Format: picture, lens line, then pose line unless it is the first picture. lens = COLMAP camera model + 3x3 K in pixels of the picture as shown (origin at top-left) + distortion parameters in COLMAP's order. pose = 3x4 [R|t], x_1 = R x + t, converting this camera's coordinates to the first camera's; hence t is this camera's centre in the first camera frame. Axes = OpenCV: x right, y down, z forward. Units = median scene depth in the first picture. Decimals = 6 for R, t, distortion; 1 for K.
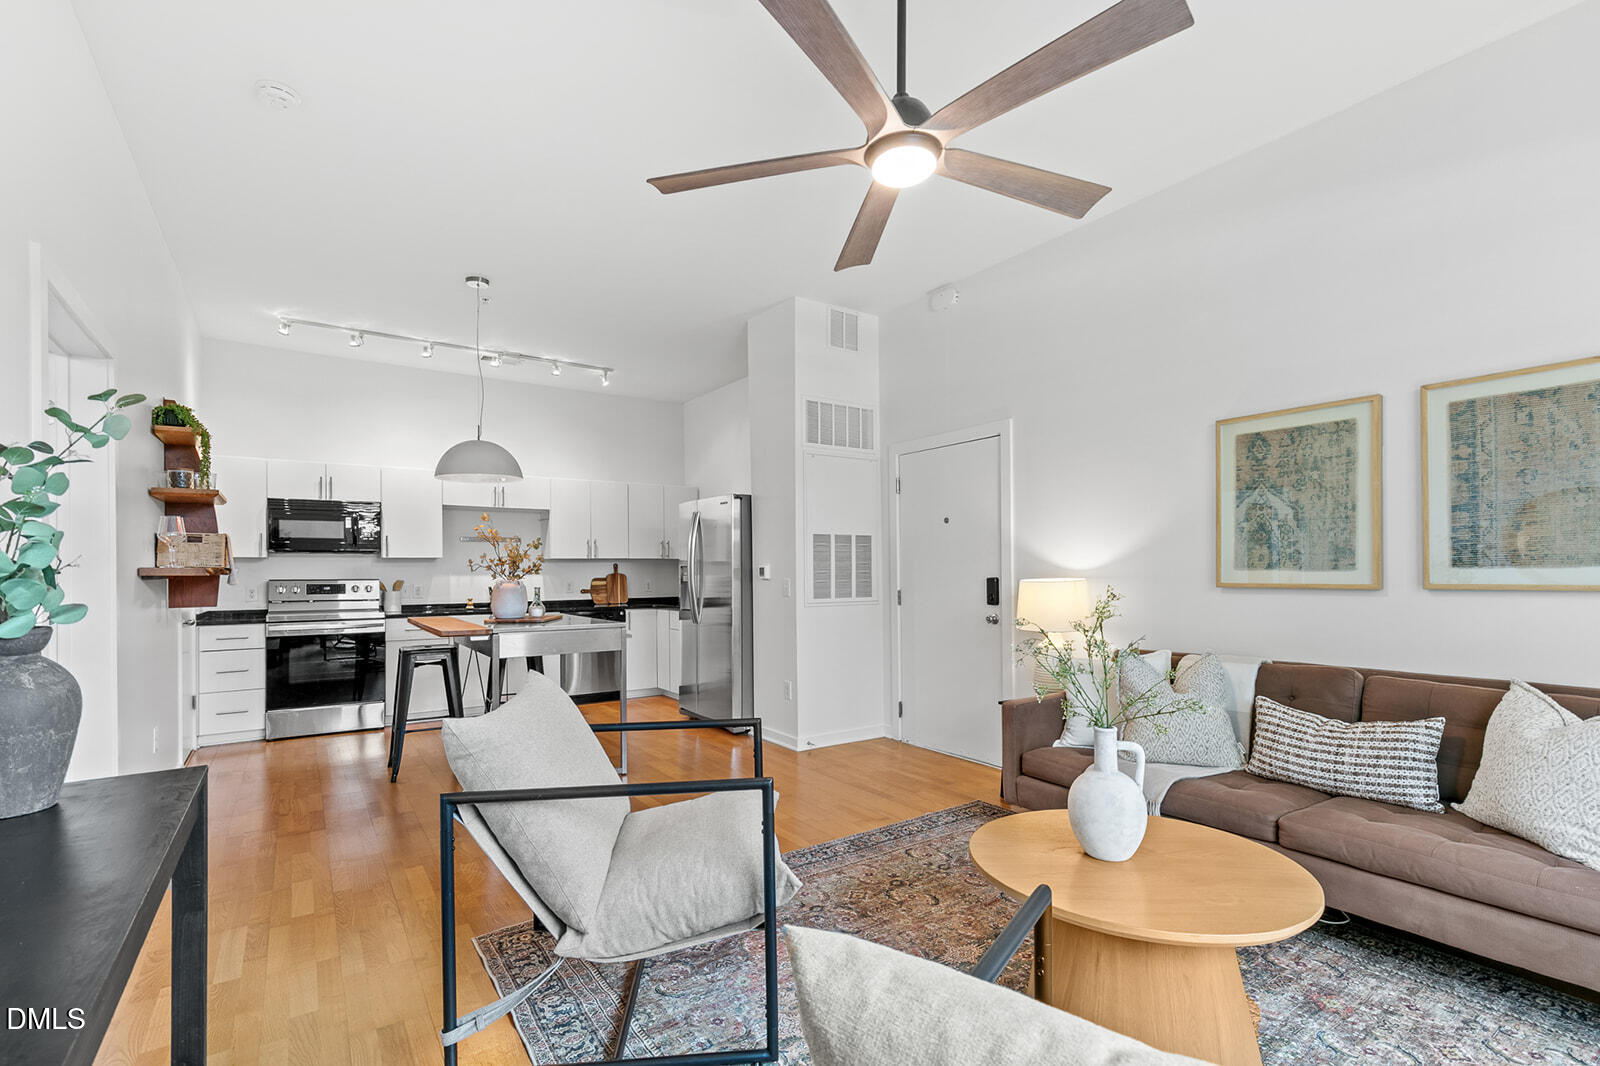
lens RADIAL K [[726.1, 0, 800.3], [0, 726.1, 571.9], [0, 0, 1]] dist [0.007687, -0.002406]
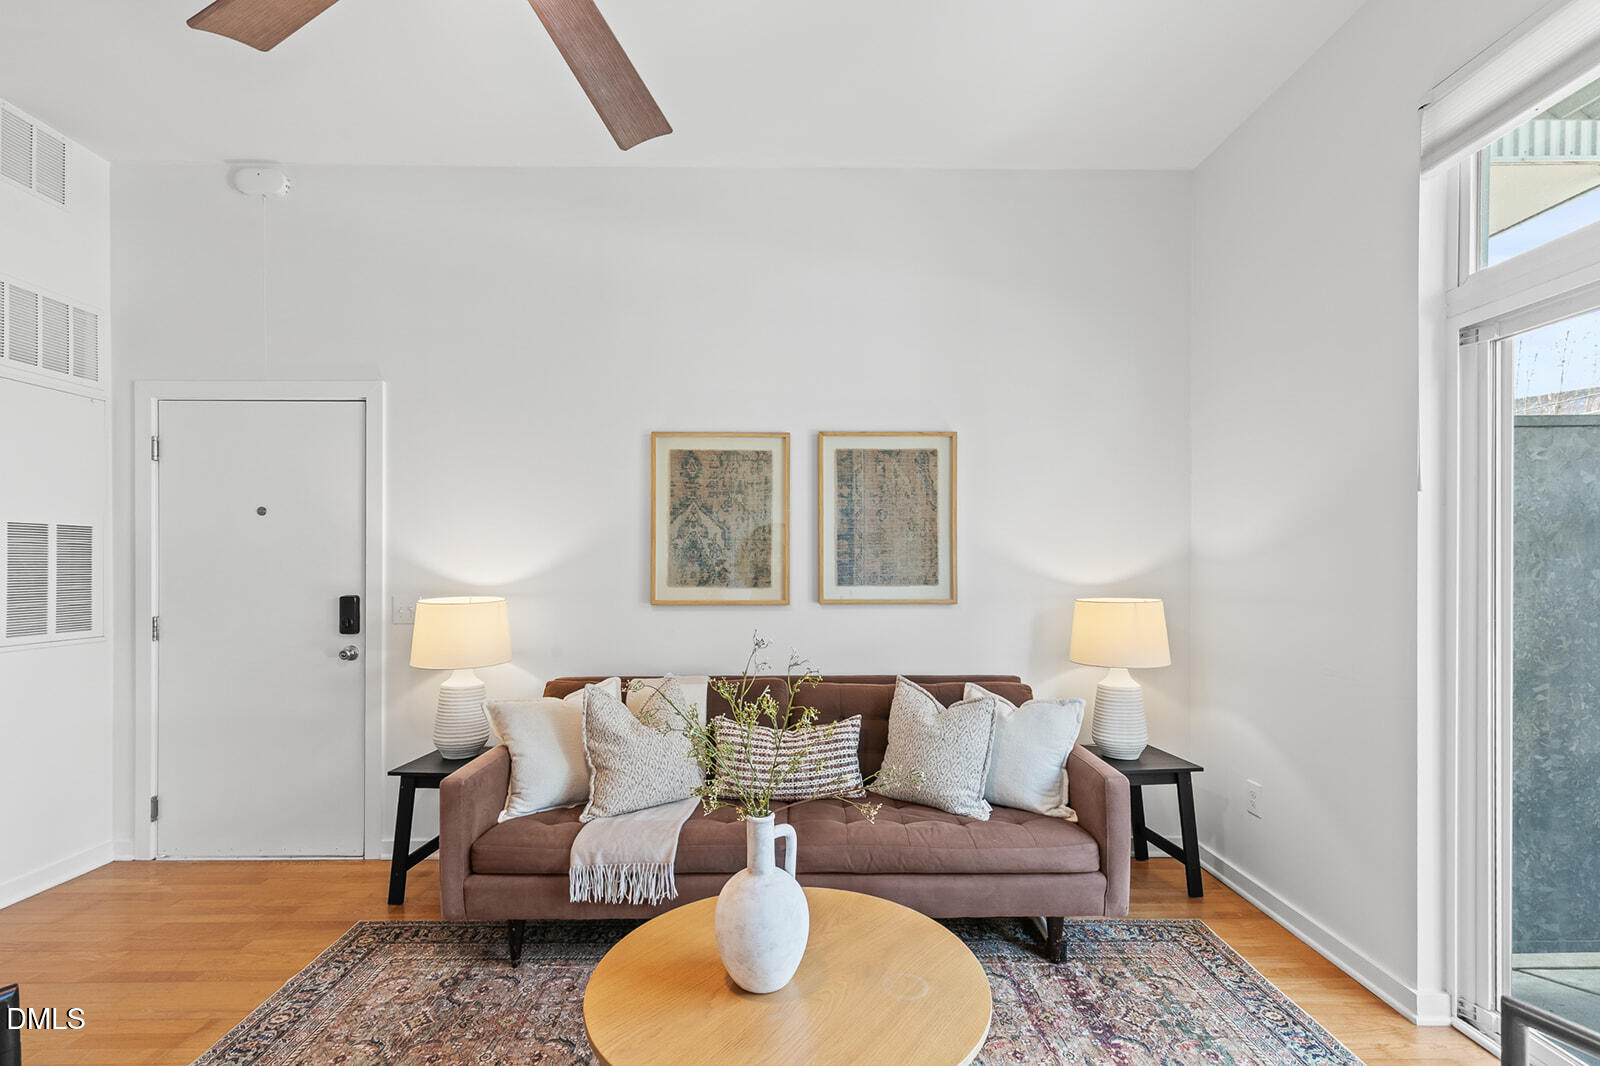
lens RADIAL K [[726.1, 0, 784.6], [0, 726.1, 561.5], [0, 0, 1]] dist [0.007687, -0.002406]
pose [[0.560296, 0.009465, 0.828239, -0.138851], [-0.003291, 0.999952, -0.009201, -0.031850], [-0.828286, 0.002430, 0.560300, 0.361393]]
